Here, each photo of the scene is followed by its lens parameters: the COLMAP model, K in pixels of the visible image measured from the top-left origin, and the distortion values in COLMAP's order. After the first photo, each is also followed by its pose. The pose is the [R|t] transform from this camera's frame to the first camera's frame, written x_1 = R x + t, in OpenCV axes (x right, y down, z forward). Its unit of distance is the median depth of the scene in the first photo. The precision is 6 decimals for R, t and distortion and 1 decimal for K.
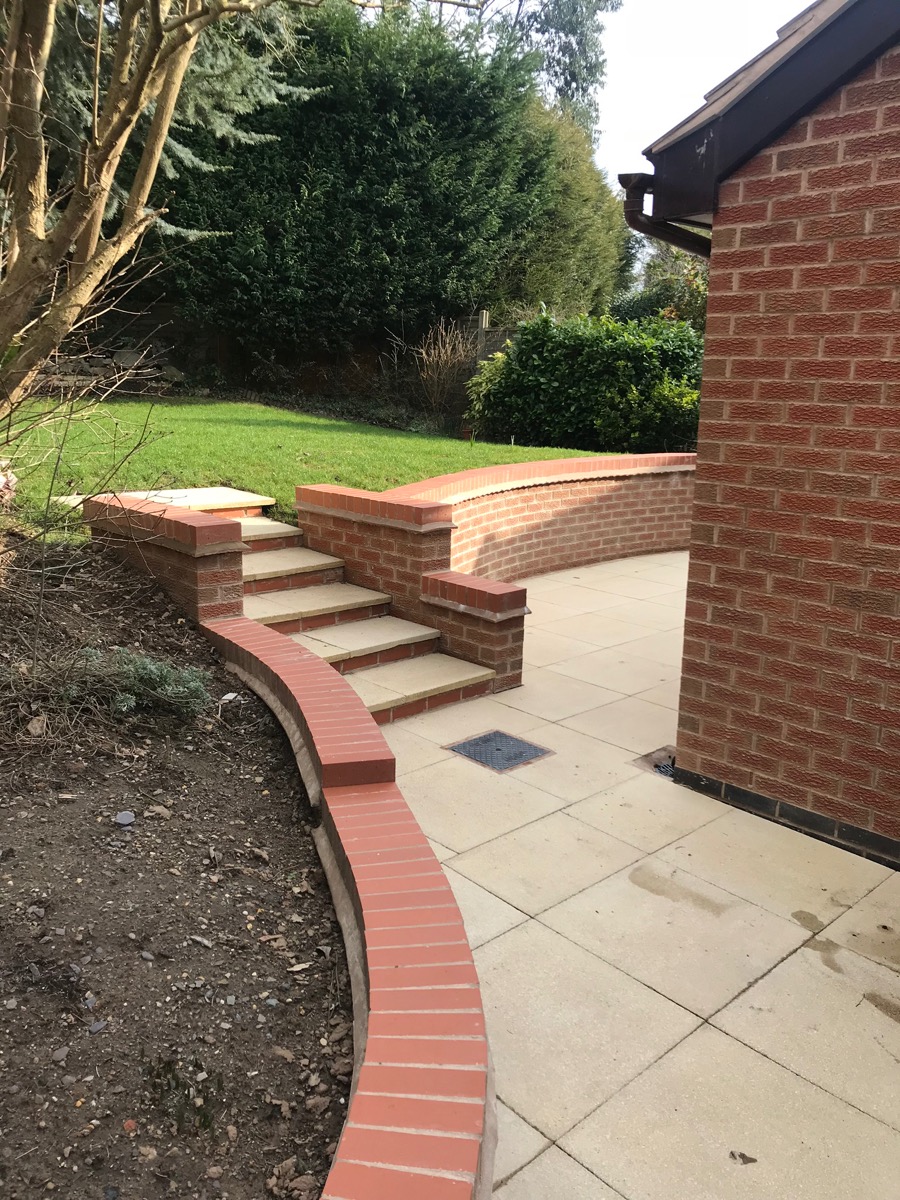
lens RADIAL K [[1020.3, 0, 500.6], [0, 1020.3, 596.6], [0, 0, 1]] dist [0.106580, -0.123569]
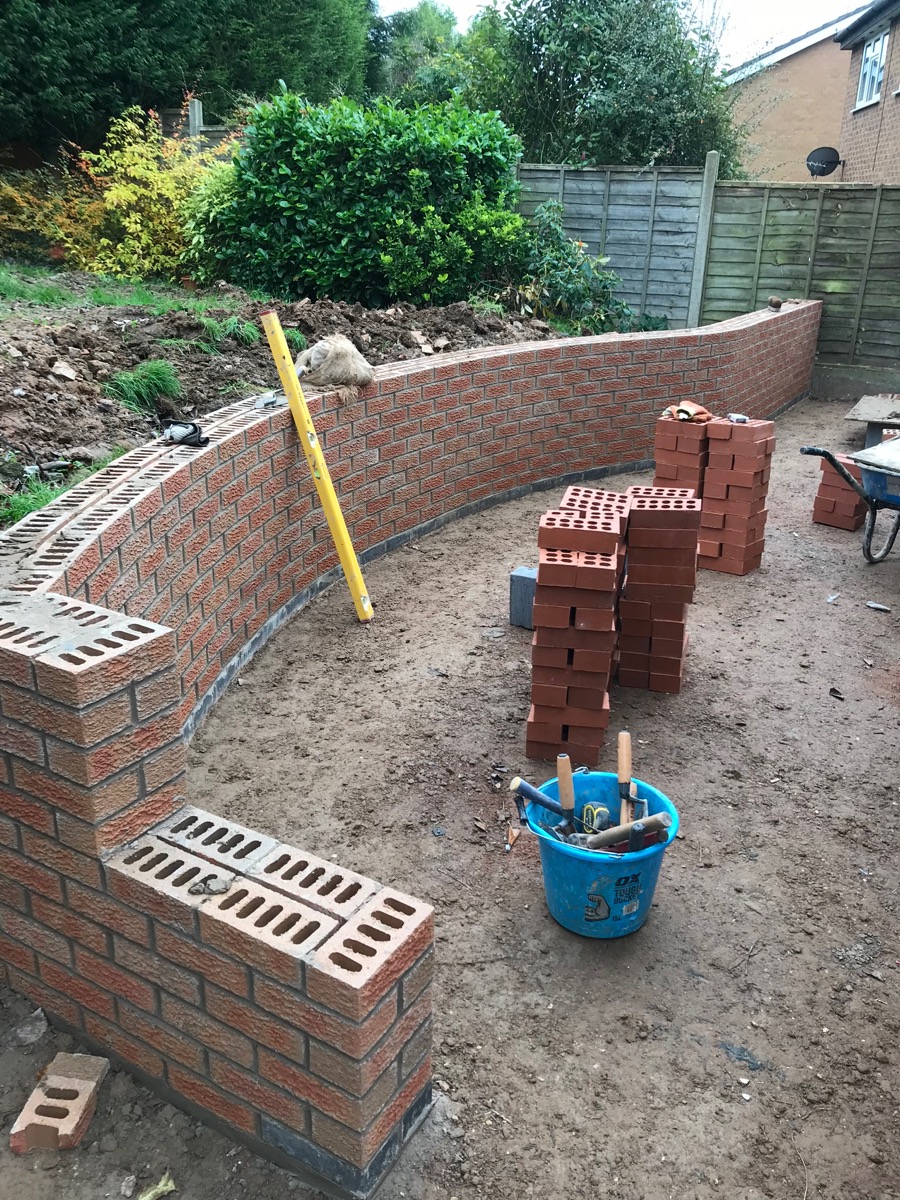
lens RADIAL K [[1020.3, 0, 500.6], [0, 1020.3, 596.6], [0, 0, 1]] dist [0.106580, -0.123569]
pose [[0.970627, -0.094082, 0.221432, -0.004256], [0.059942, 0.985914, 0.156143, -0.051241], [-0.233003, -0.138283, 0.962594, 0.275135]]
